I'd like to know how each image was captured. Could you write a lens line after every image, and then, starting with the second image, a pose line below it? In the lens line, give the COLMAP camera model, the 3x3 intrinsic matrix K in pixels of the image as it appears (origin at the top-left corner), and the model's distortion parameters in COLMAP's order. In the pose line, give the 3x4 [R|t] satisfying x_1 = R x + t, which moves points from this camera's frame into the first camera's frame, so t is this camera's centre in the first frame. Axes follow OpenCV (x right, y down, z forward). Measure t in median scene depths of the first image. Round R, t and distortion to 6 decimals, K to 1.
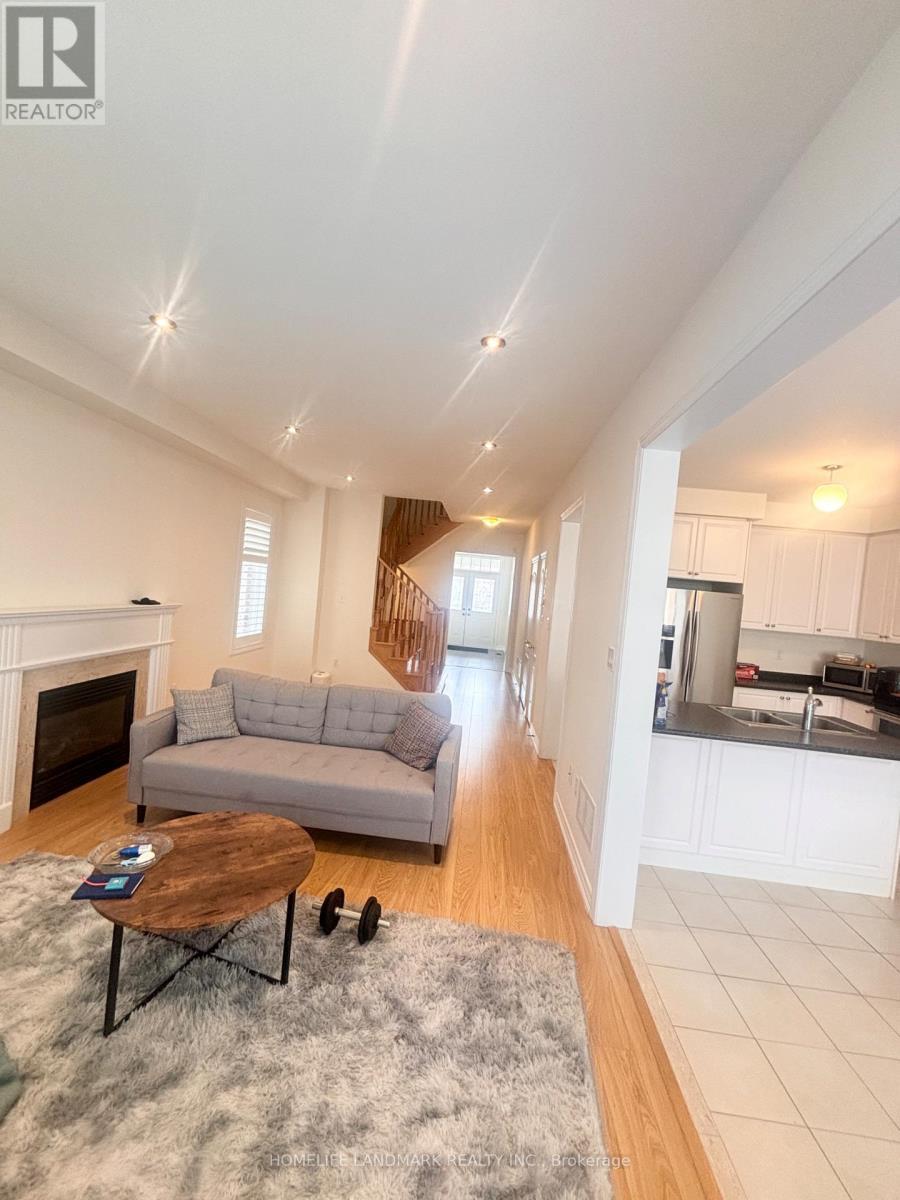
lens RADIAL K [[484.3, 0, 459.6], [0, 484.3, 603.2], [0, 0, 1]] dist [-0.001377, -0.000132]
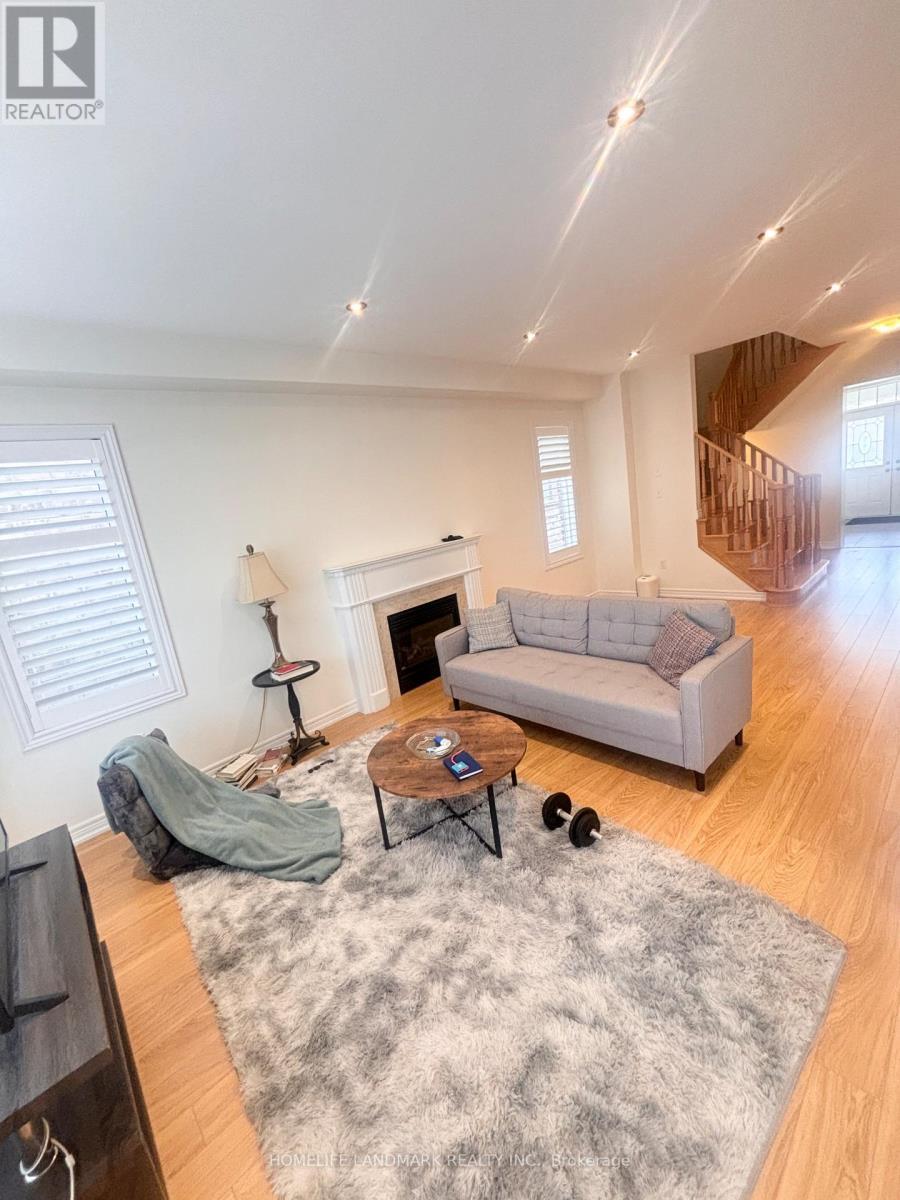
lens RADIAL K [[488.9, 0, 450.0], [0, 488.9, 600.0], [0, 0, 1]] dist [-0.001655, -0.000607]
pose [[0.699661, -0.053923, -0.712438, 0.265592], [0.193456, 0.974197, 0.116251, 0.006797], [0.687786, -0.219162, 0.692039, 0.137354]]
